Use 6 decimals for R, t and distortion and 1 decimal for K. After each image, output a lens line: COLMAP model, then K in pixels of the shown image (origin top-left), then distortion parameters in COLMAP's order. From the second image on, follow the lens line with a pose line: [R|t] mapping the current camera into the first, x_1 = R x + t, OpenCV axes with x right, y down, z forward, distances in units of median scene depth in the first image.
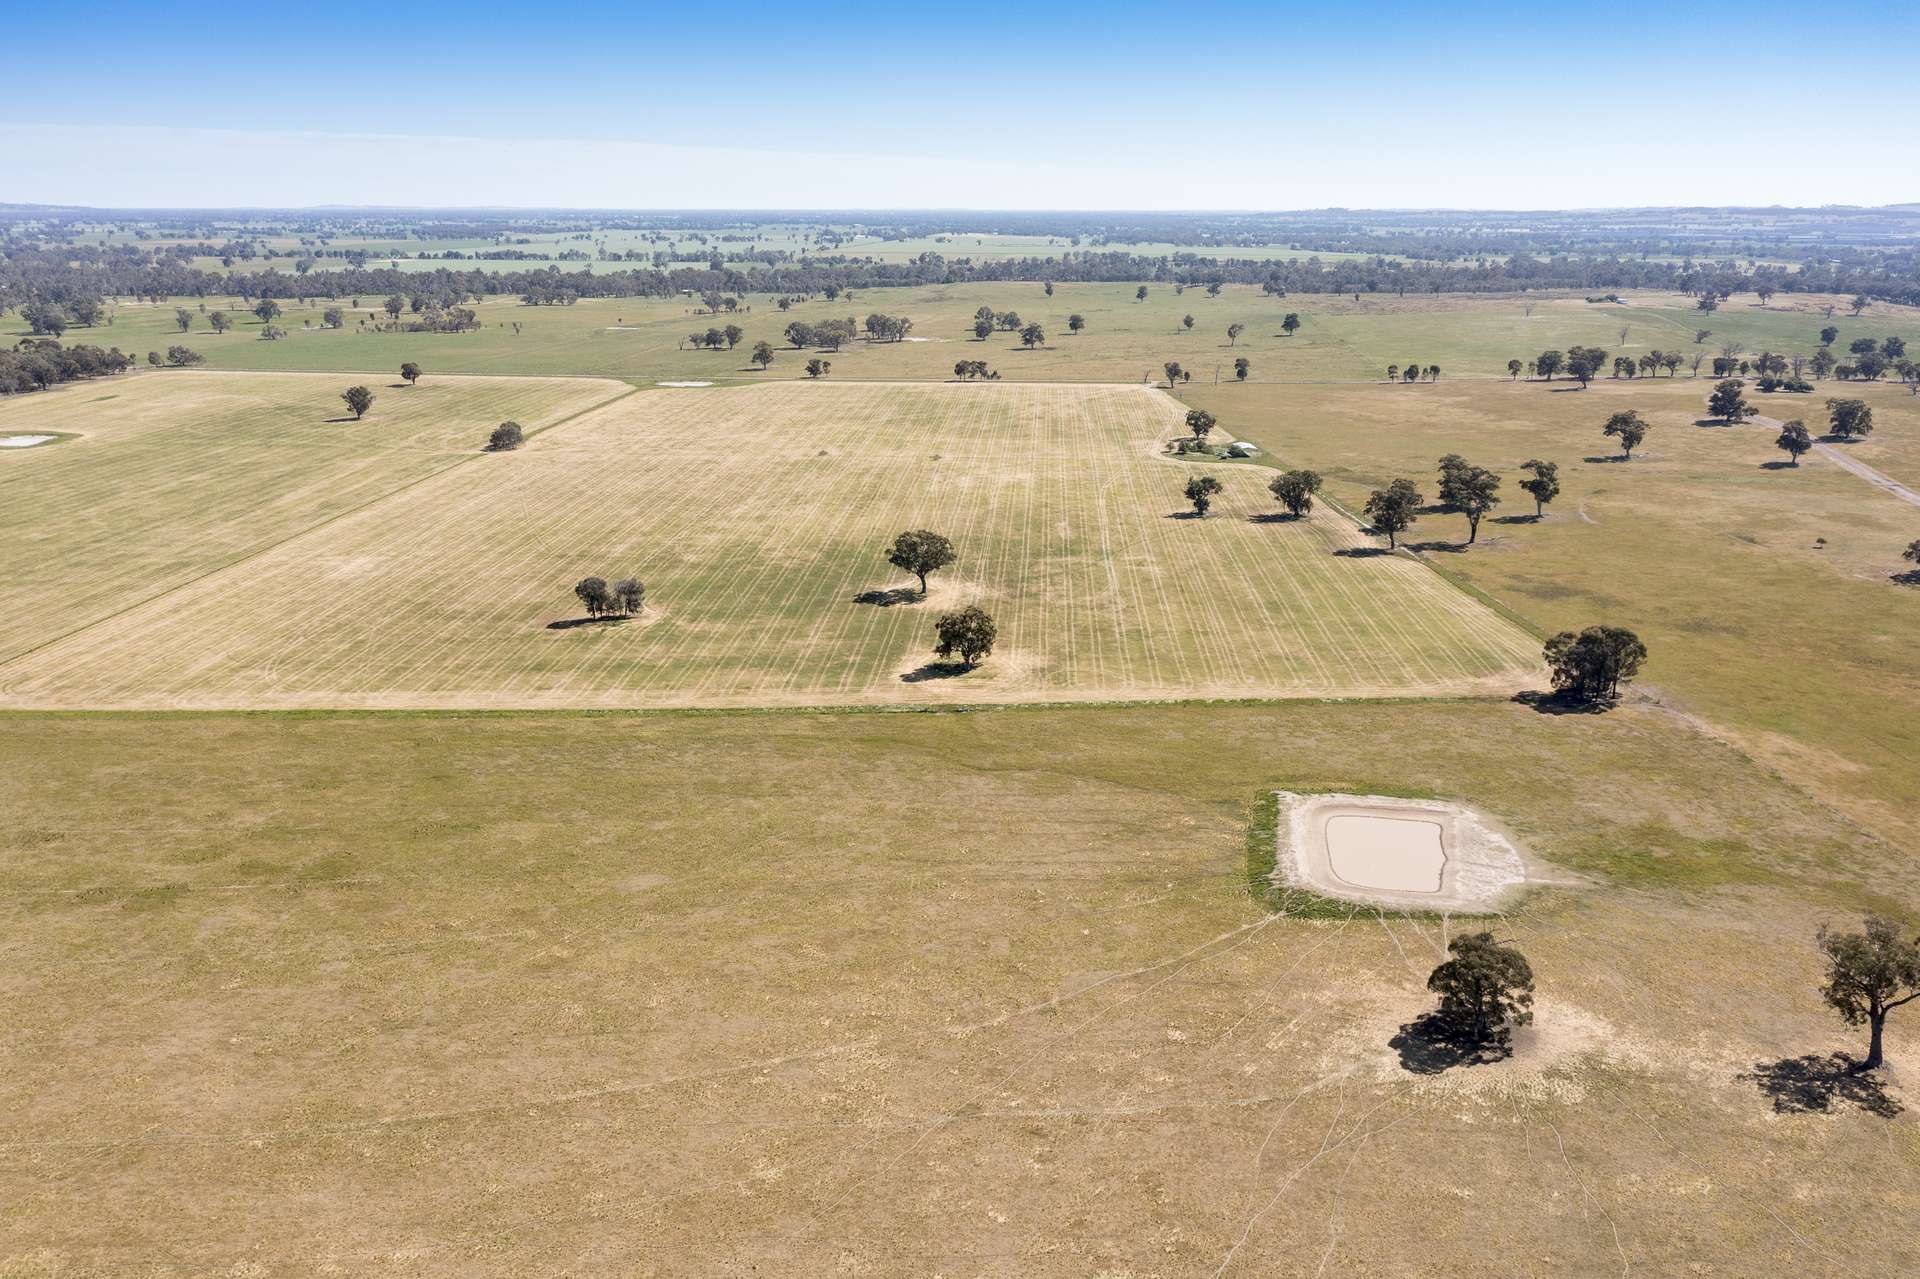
lens RADIAL K [[1552.3, 0, 960.0], [0, 1552.3, 639.5], [0, 0, 1]] dist [-0.004252, 0.010358]
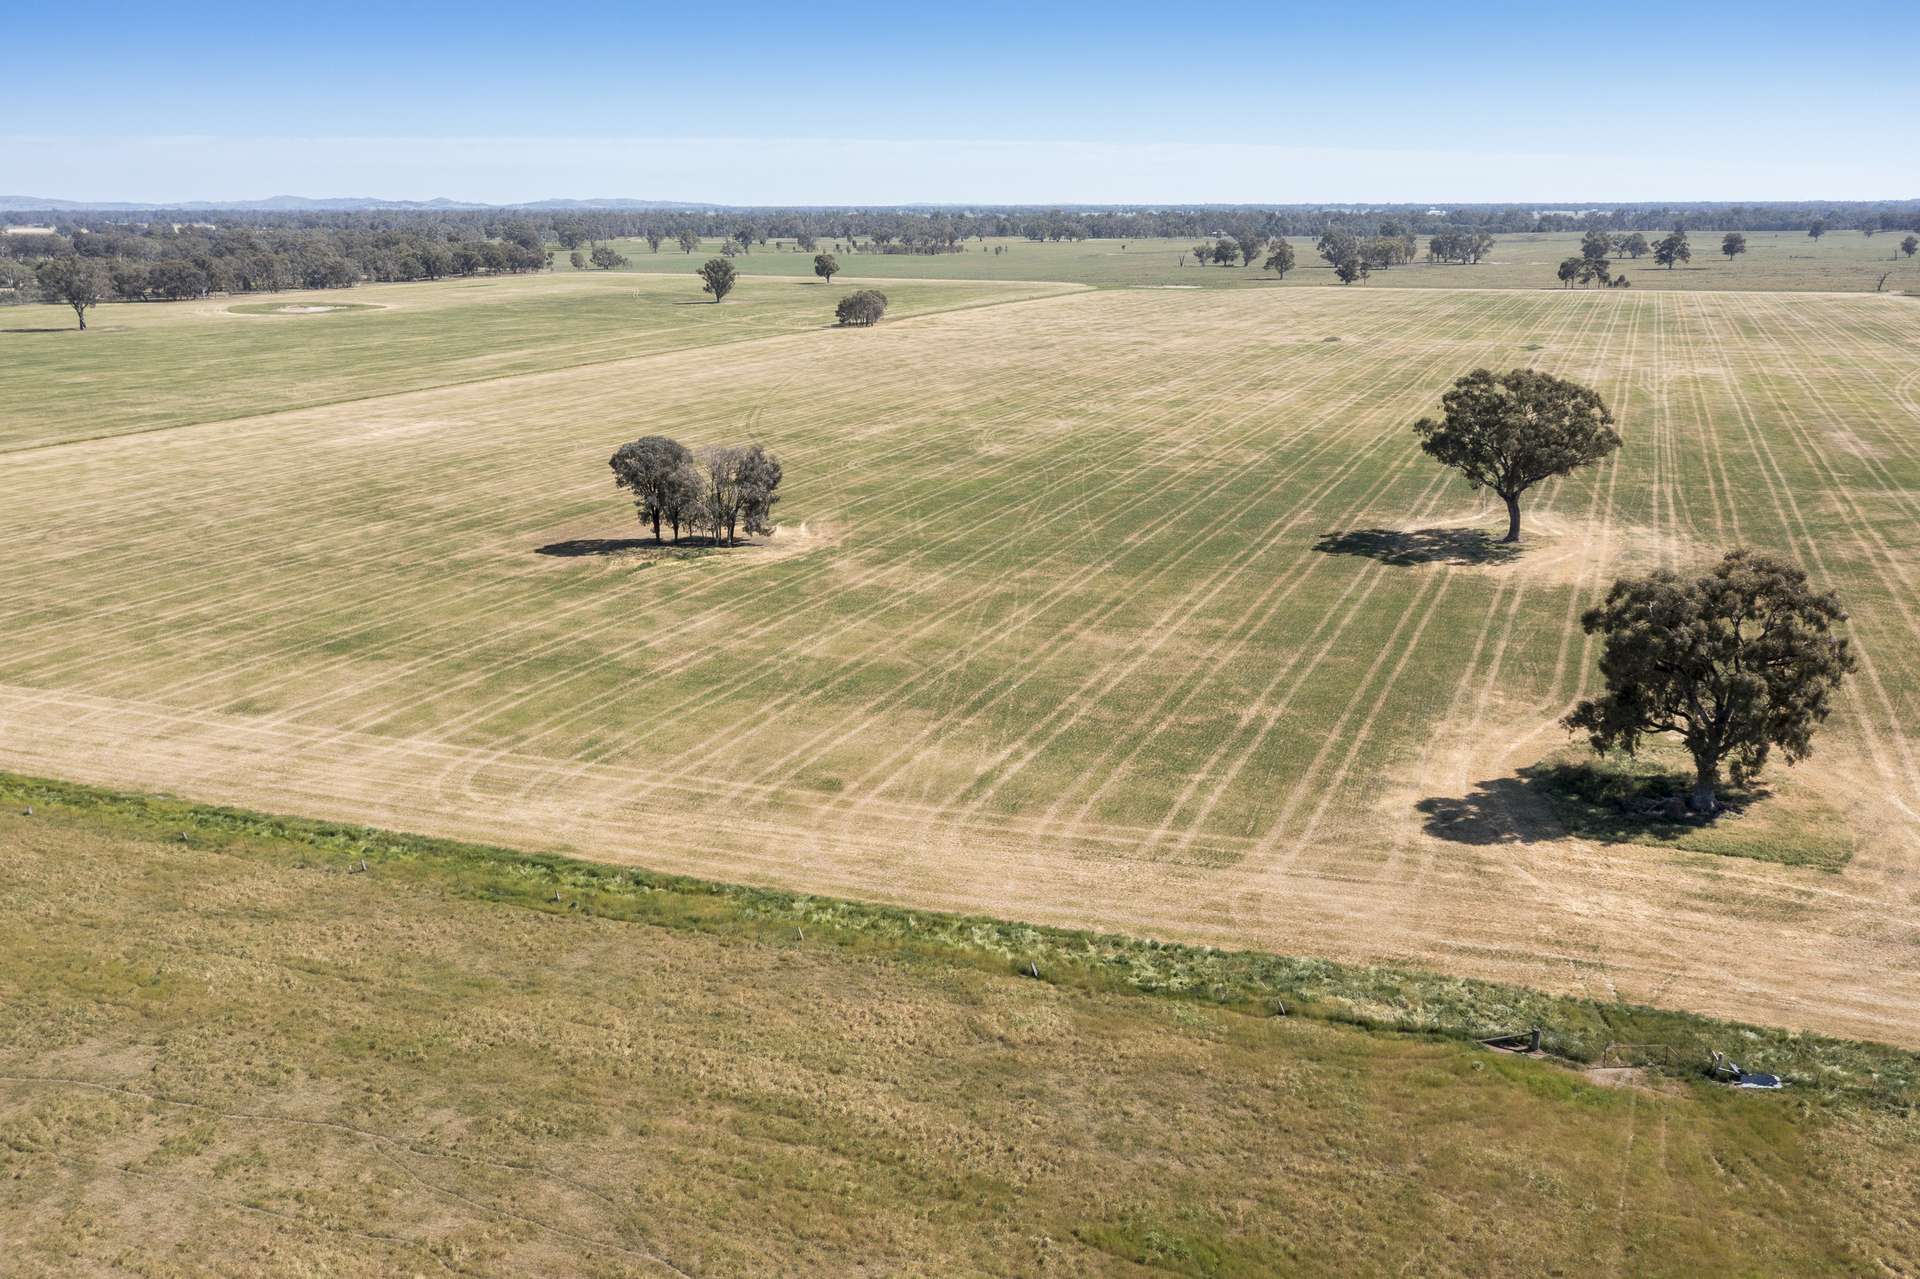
lens RADIAL K [[1552.3, 0, 960.0], [0, 1552.3, 639.5], [0, 0, 1]] dist [-0.004252, 0.010358]
pose [[0.939368, 0.088235, -0.331363, -0.023691], [-0.088548, 0.995971, 0.014186, -0.000301], [0.331280, 0.016015, 0.943397, 0.641996]]
